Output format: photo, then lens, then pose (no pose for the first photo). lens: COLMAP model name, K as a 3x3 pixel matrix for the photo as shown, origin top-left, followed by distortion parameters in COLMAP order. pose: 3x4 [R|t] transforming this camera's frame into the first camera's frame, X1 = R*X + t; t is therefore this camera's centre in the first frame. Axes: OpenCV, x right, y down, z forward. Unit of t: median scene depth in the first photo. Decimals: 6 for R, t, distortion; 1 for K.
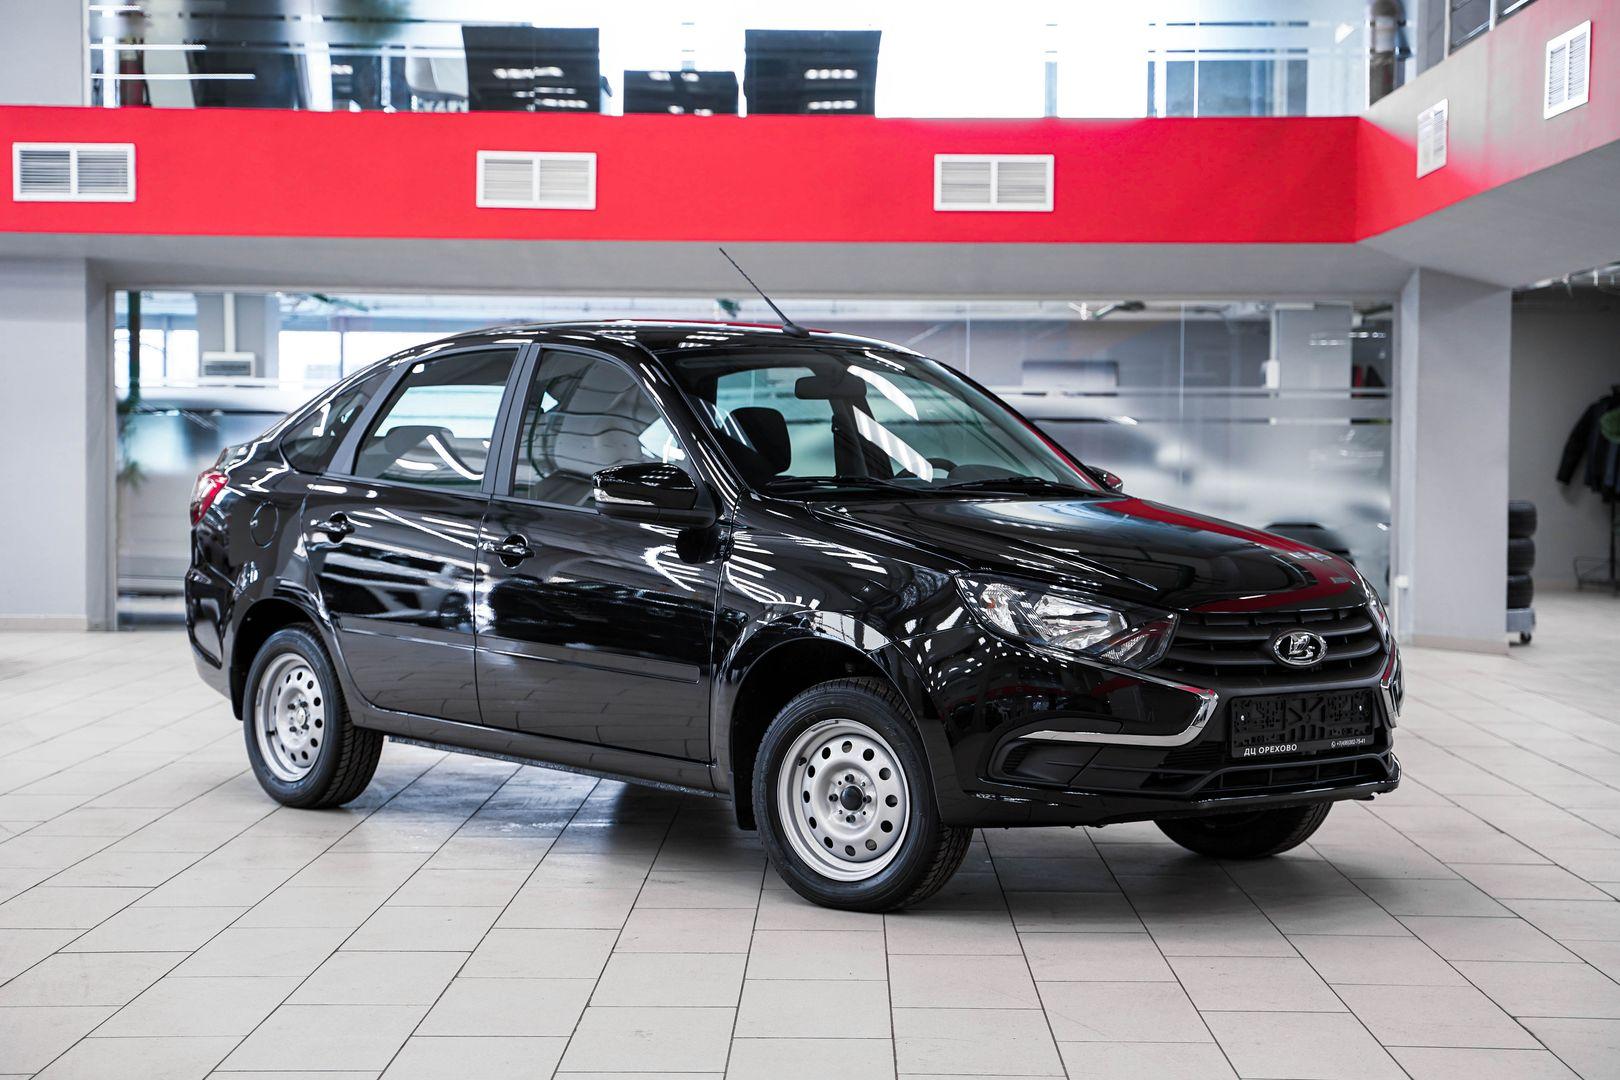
lens RADIAL K [[2779.6, 0, 801.6], [0, 2779.6, 532.6], [0, 0, 1]] dist [0.164184, 0.000000]
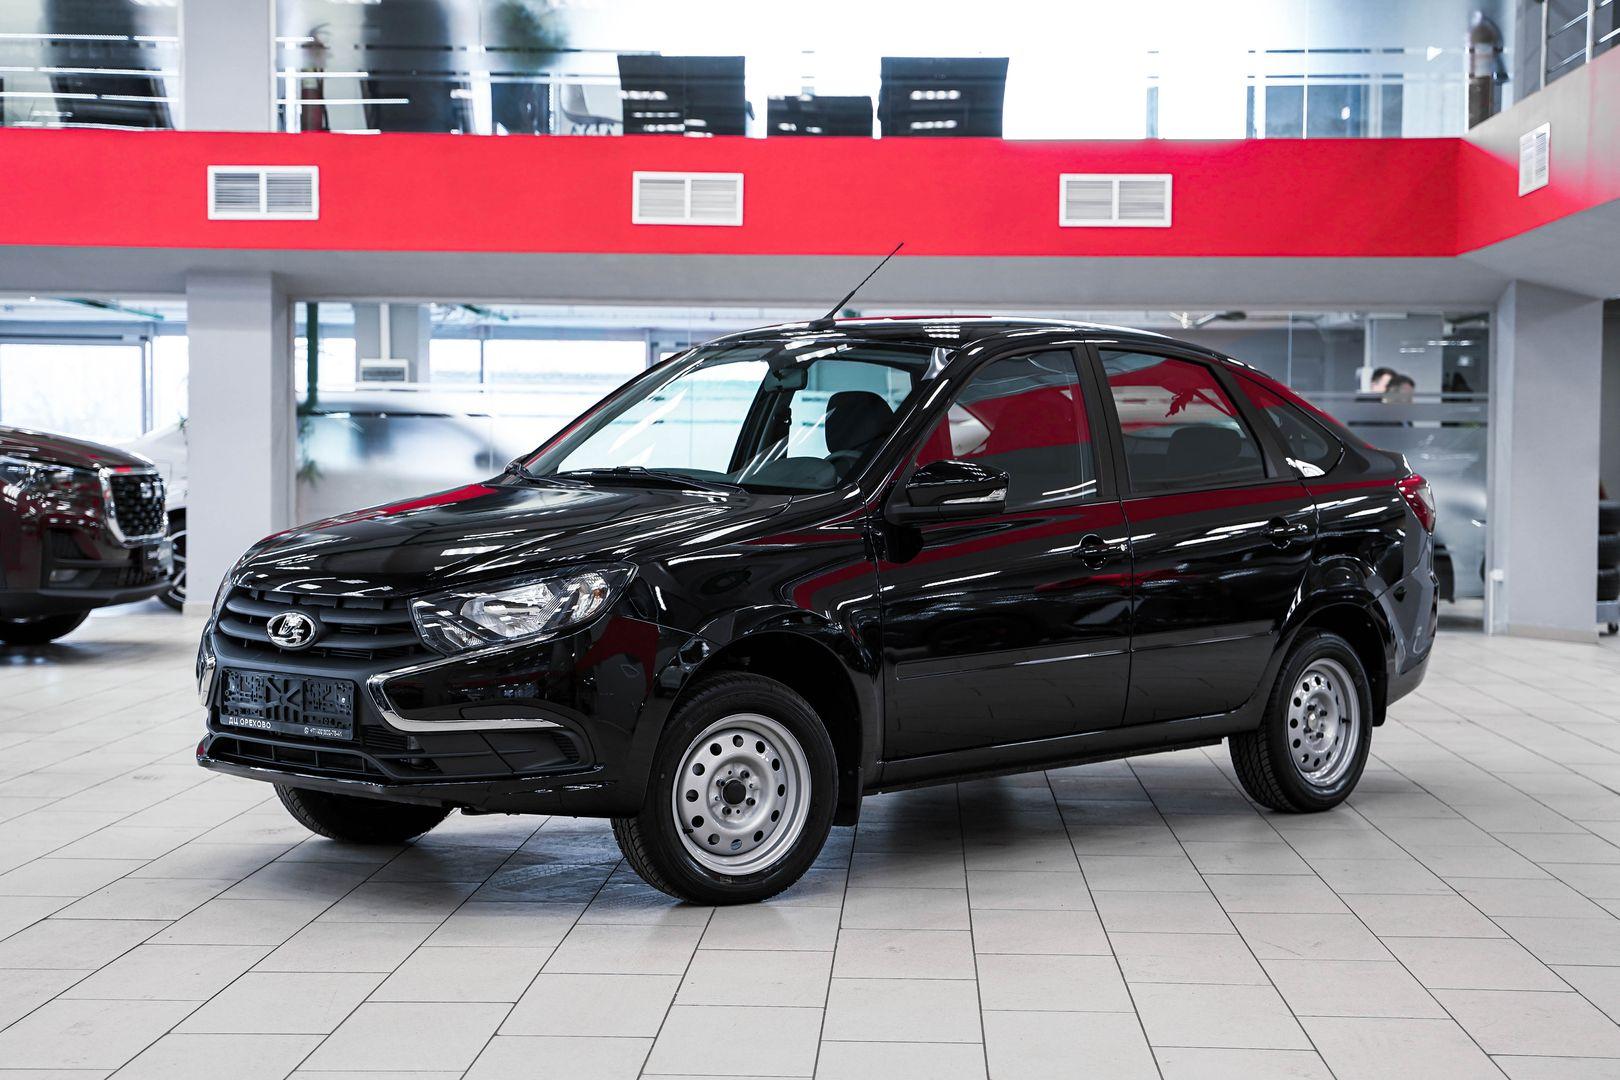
lens RADIAL K [[2695.1, 0, 813.1], [0, 2695.1, 541.9], [0, 0, 1]] dist [0.146404, 0.000000]
pose [[0.999785, 0.002746, -0.020574, -0.023976], [-0.002698, 0.999993, 0.002397, 0.003237], [0.020581, -0.002341, 0.999785, -0.038512]]
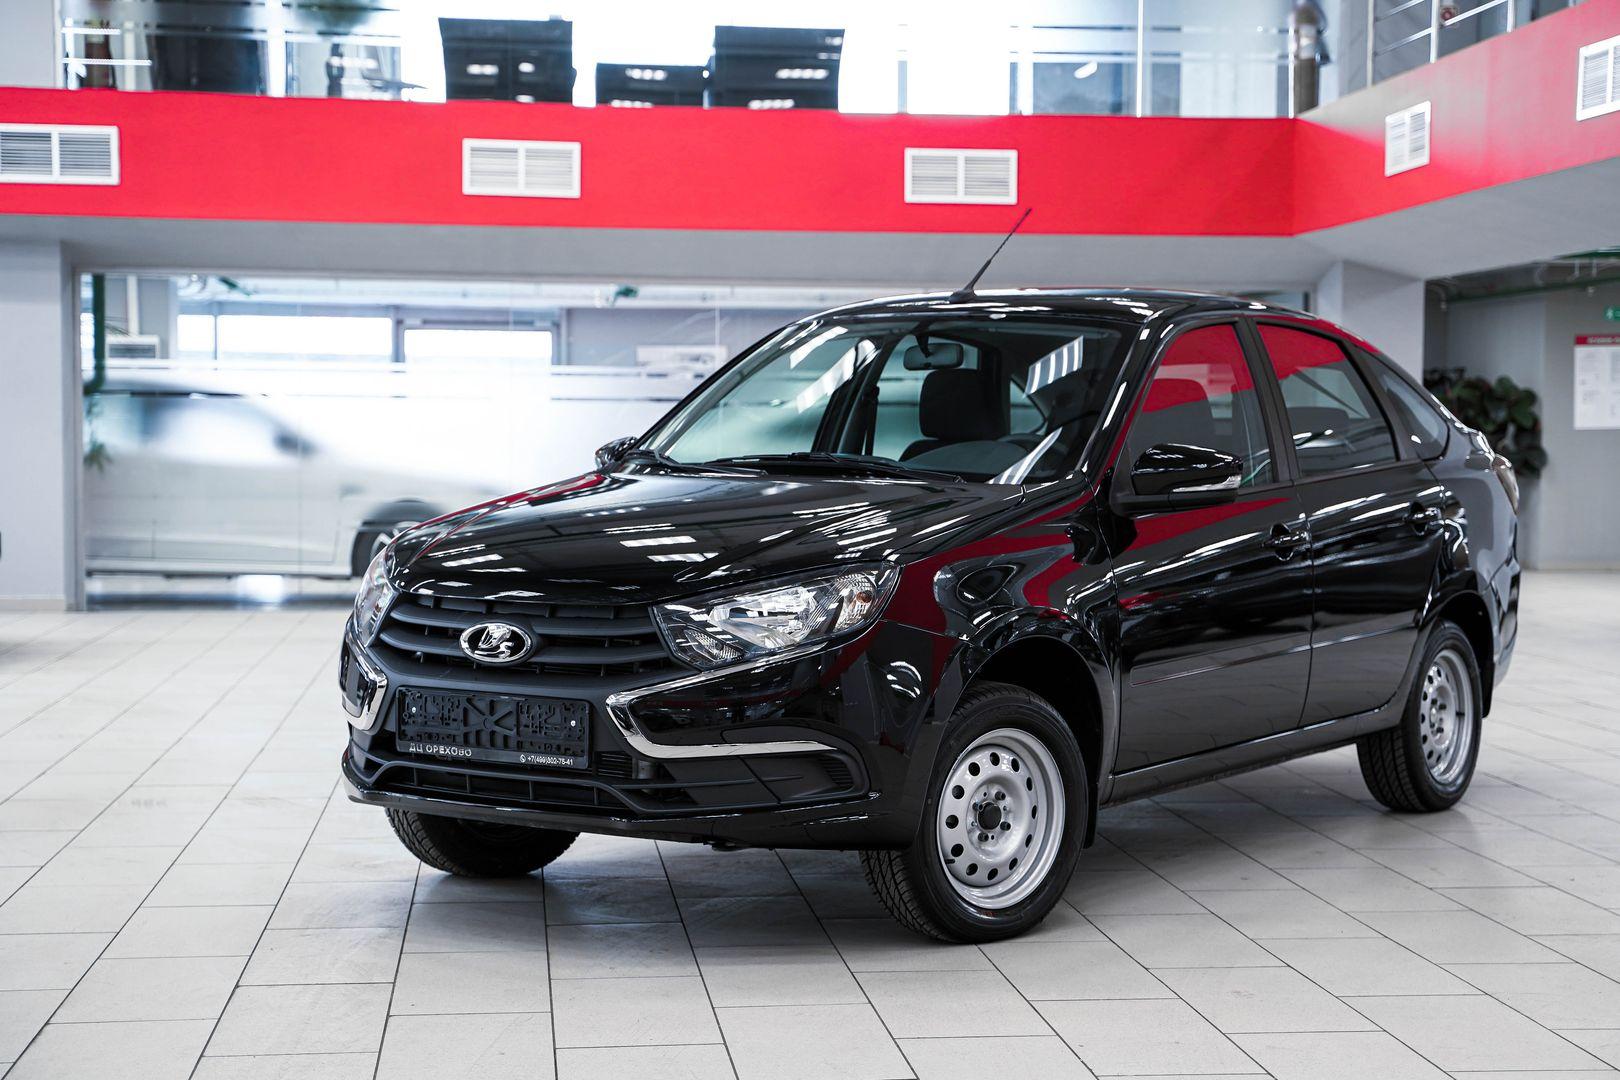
lens RADIAL K [[2621.6, 0, 806.0], [0, 2621.6, 543.8], [0, 0, 1]] dist [0.160716, 0.000000]
pose [[0.990335, -0.007656, 0.138482, -0.121076], [0.005952, 0.999901, 0.012717, 0.000376], [-0.138565, -0.011770, 0.990283, 0.021629]]
